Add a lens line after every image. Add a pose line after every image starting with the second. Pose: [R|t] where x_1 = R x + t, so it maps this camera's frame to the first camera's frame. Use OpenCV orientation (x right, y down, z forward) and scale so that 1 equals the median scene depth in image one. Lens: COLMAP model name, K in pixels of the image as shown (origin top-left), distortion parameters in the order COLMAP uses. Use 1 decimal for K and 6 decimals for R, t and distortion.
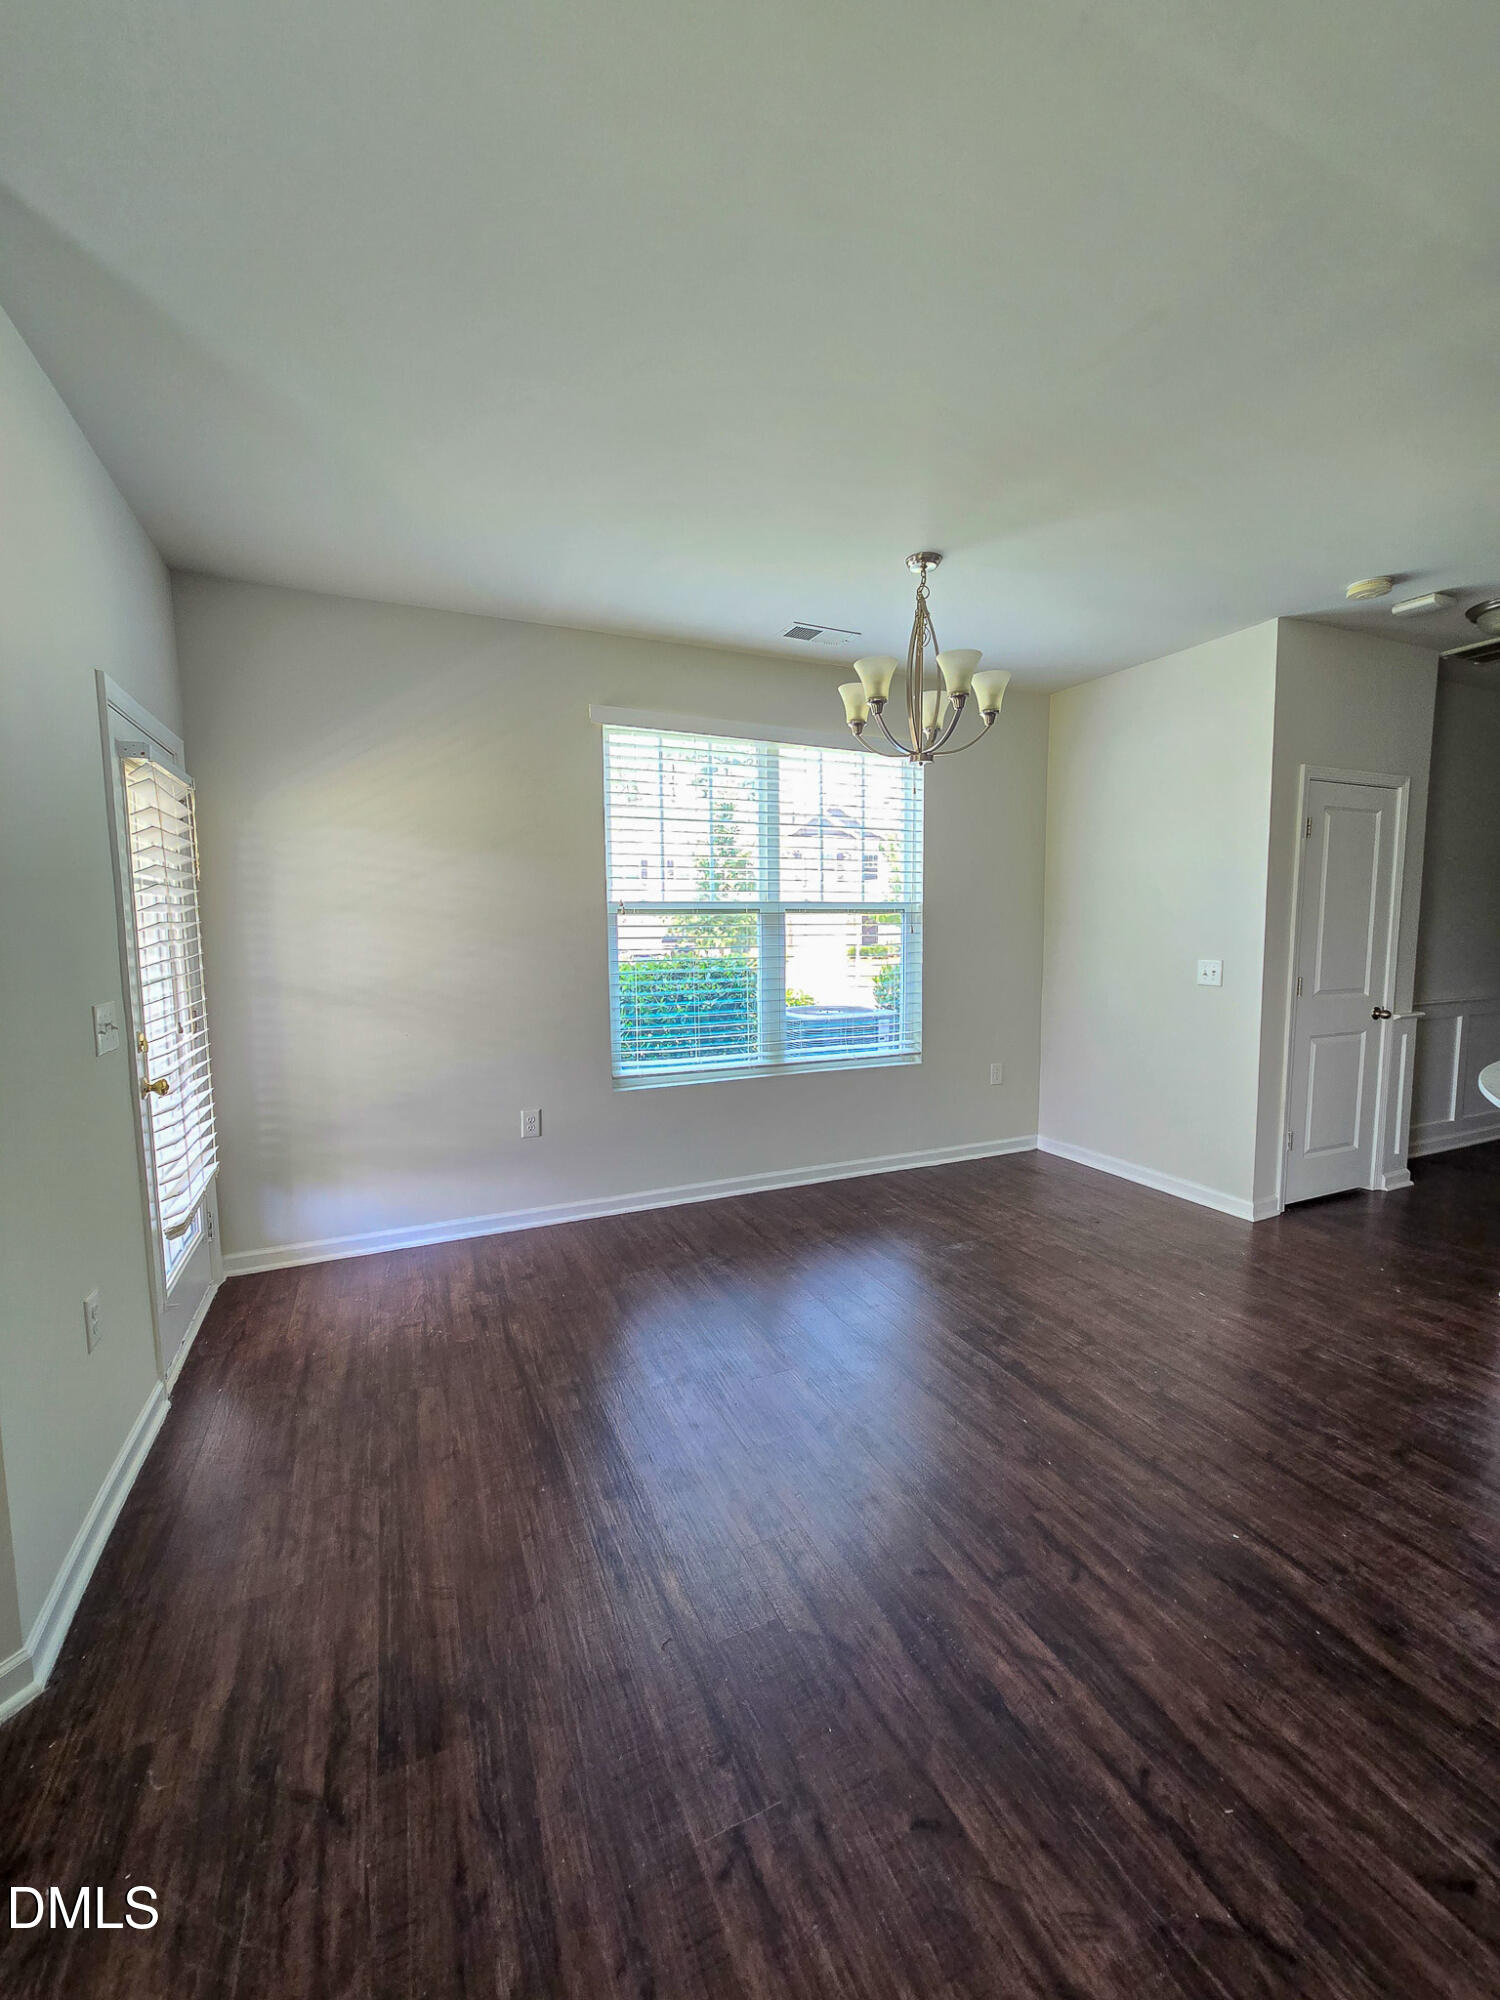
lens RADIAL K [[820.0, 0, 765.6], [0, 820.0, 994.8], [0, 0, 1]] dist [0.000670, -0.000919]
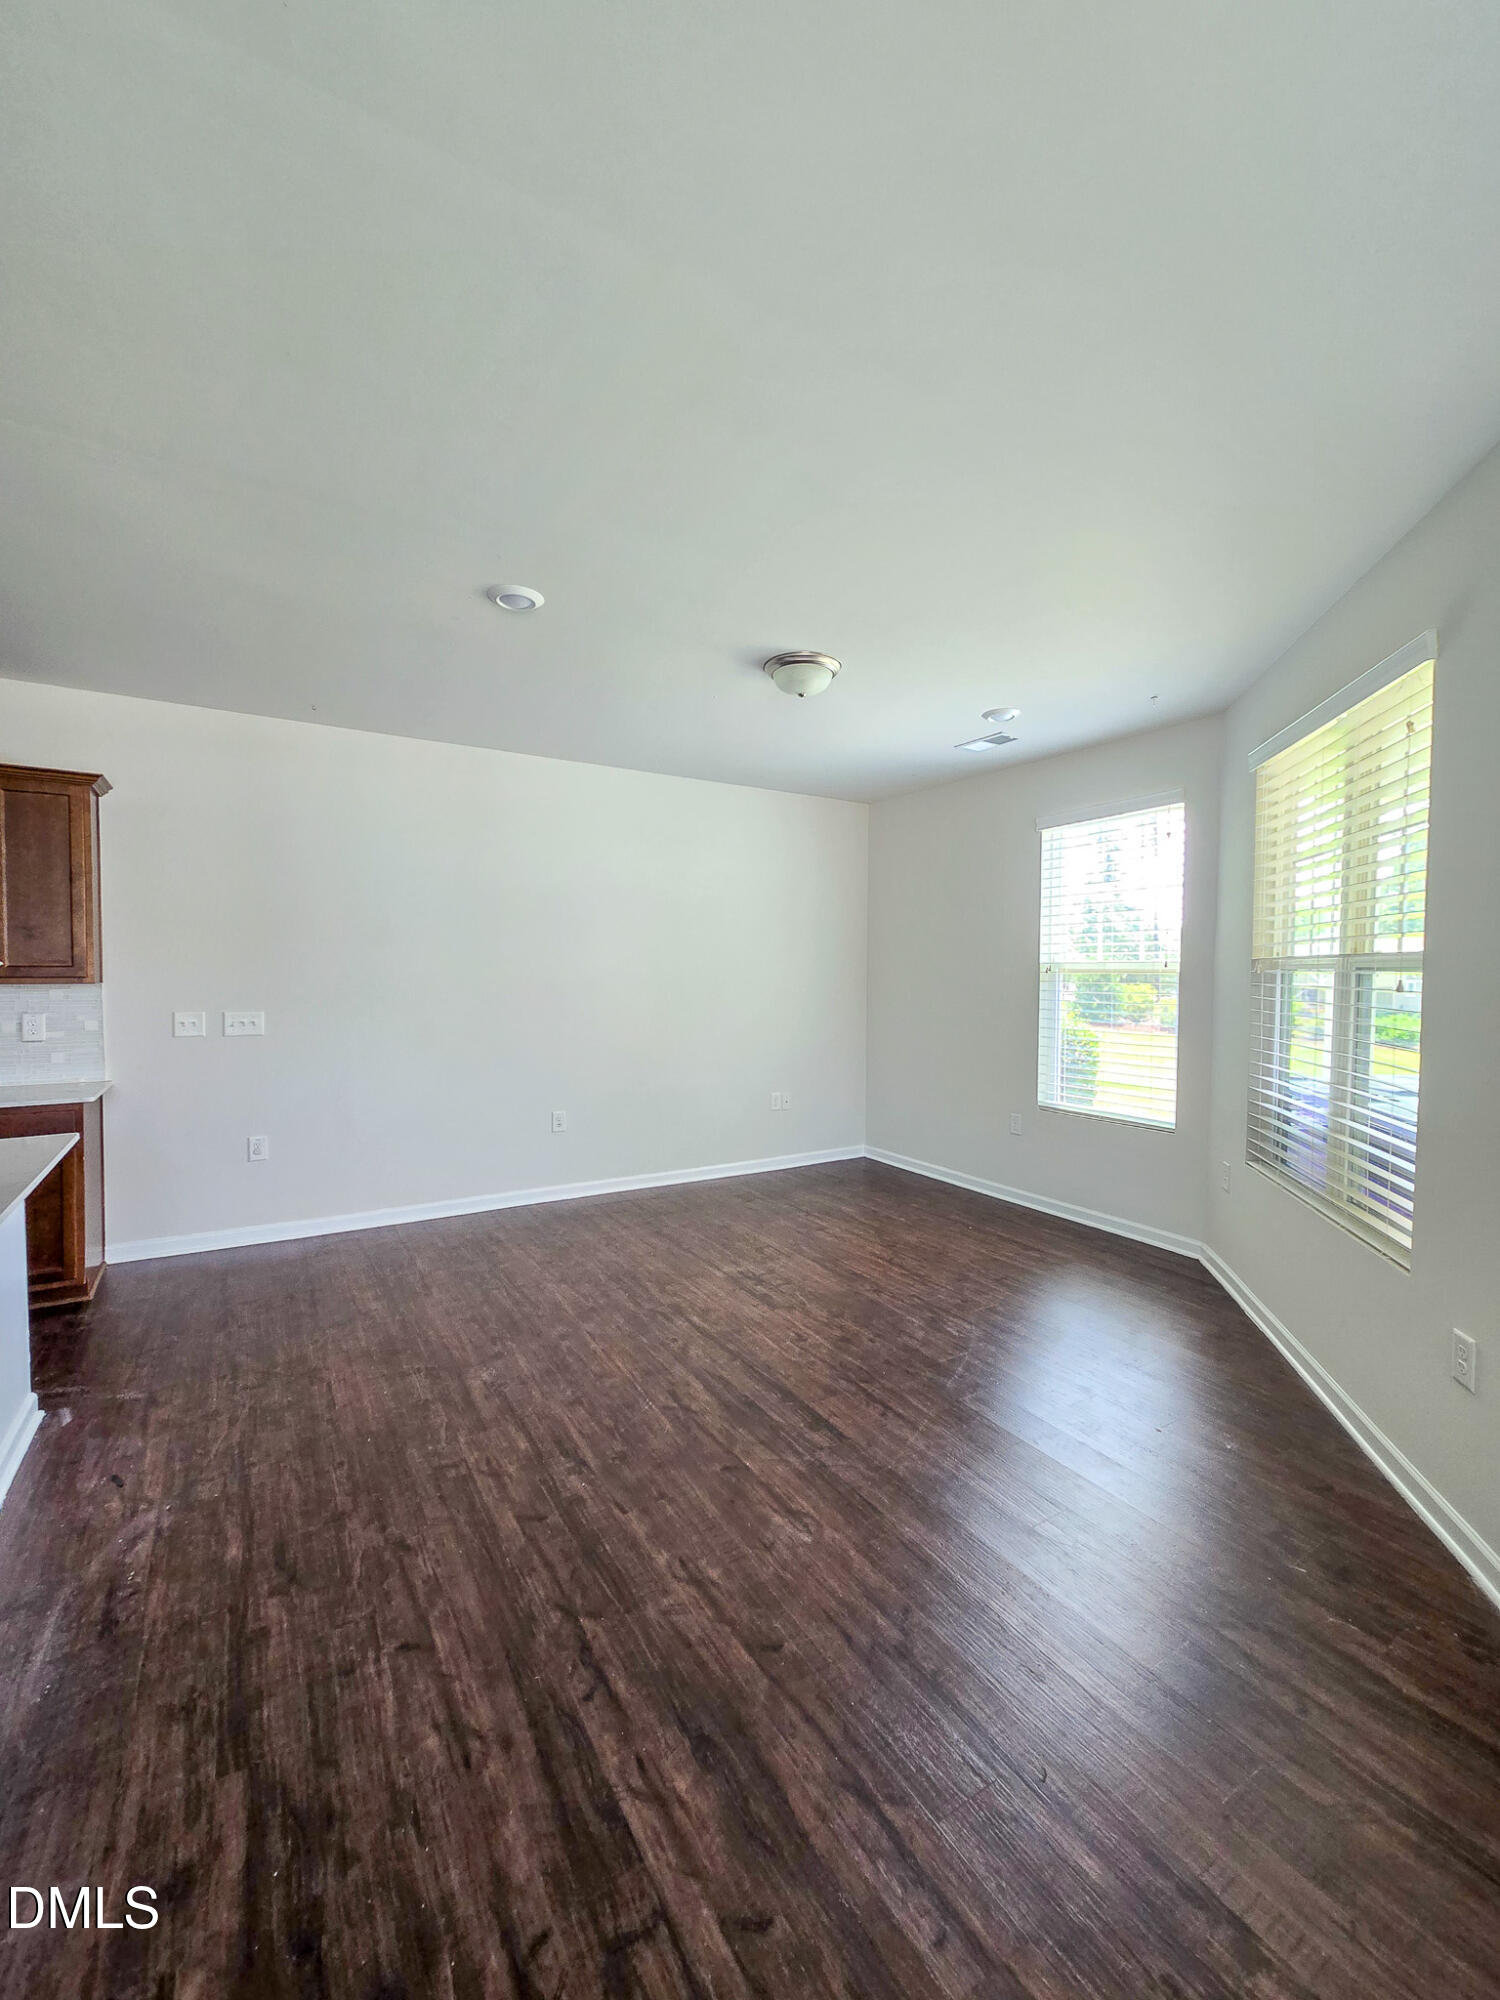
lens RADIAL K [[820.0, 0, 759.6], [0, 820.0, 994.9], [0, 0, 1]] dist [0.000670, -0.000919]
pose [[-0.992468, 0.004987, -0.122399, 0.129560], [-0.010285, 0.992251, 0.123822, -0.077801], [0.122068, 0.124148, -0.984727, 0.755822]]
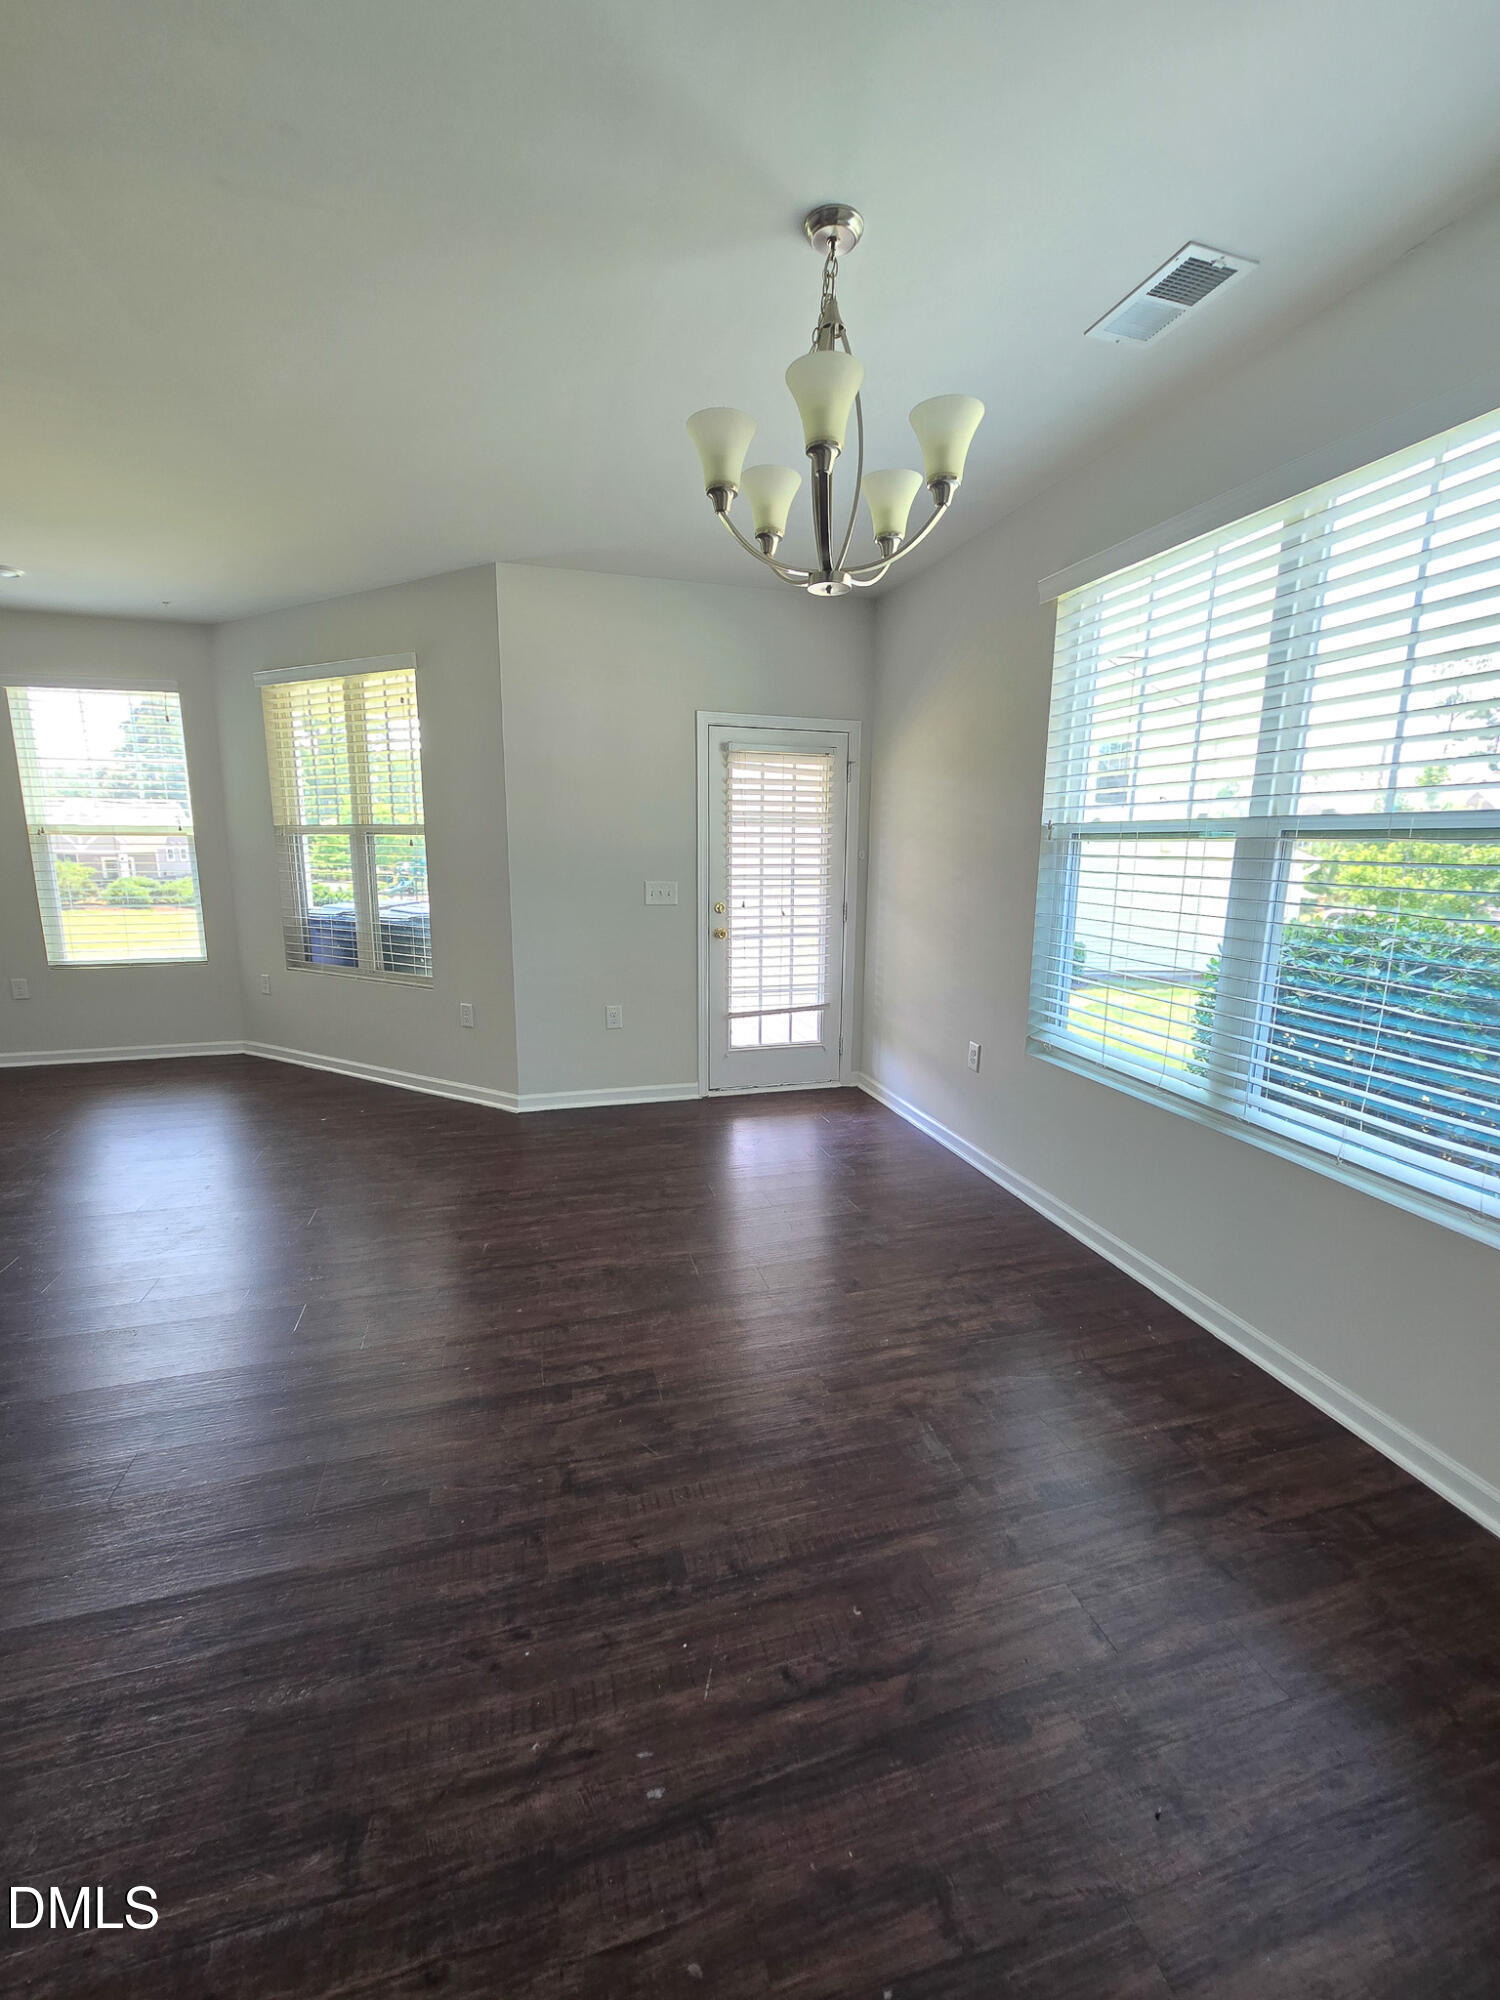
lens RADIAL K [[820.0, 0, 758.8], [0, 820.0, 997.2], [0, 0, 1]] dist [0.000670, -0.000919]
pose [[-0.140715, 0.187854, -0.972065, 0.690456], [-0.098896, 0.974256, 0.202593, -0.084299], [0.985098, 0.124641, -0.118514, 0.858959]]
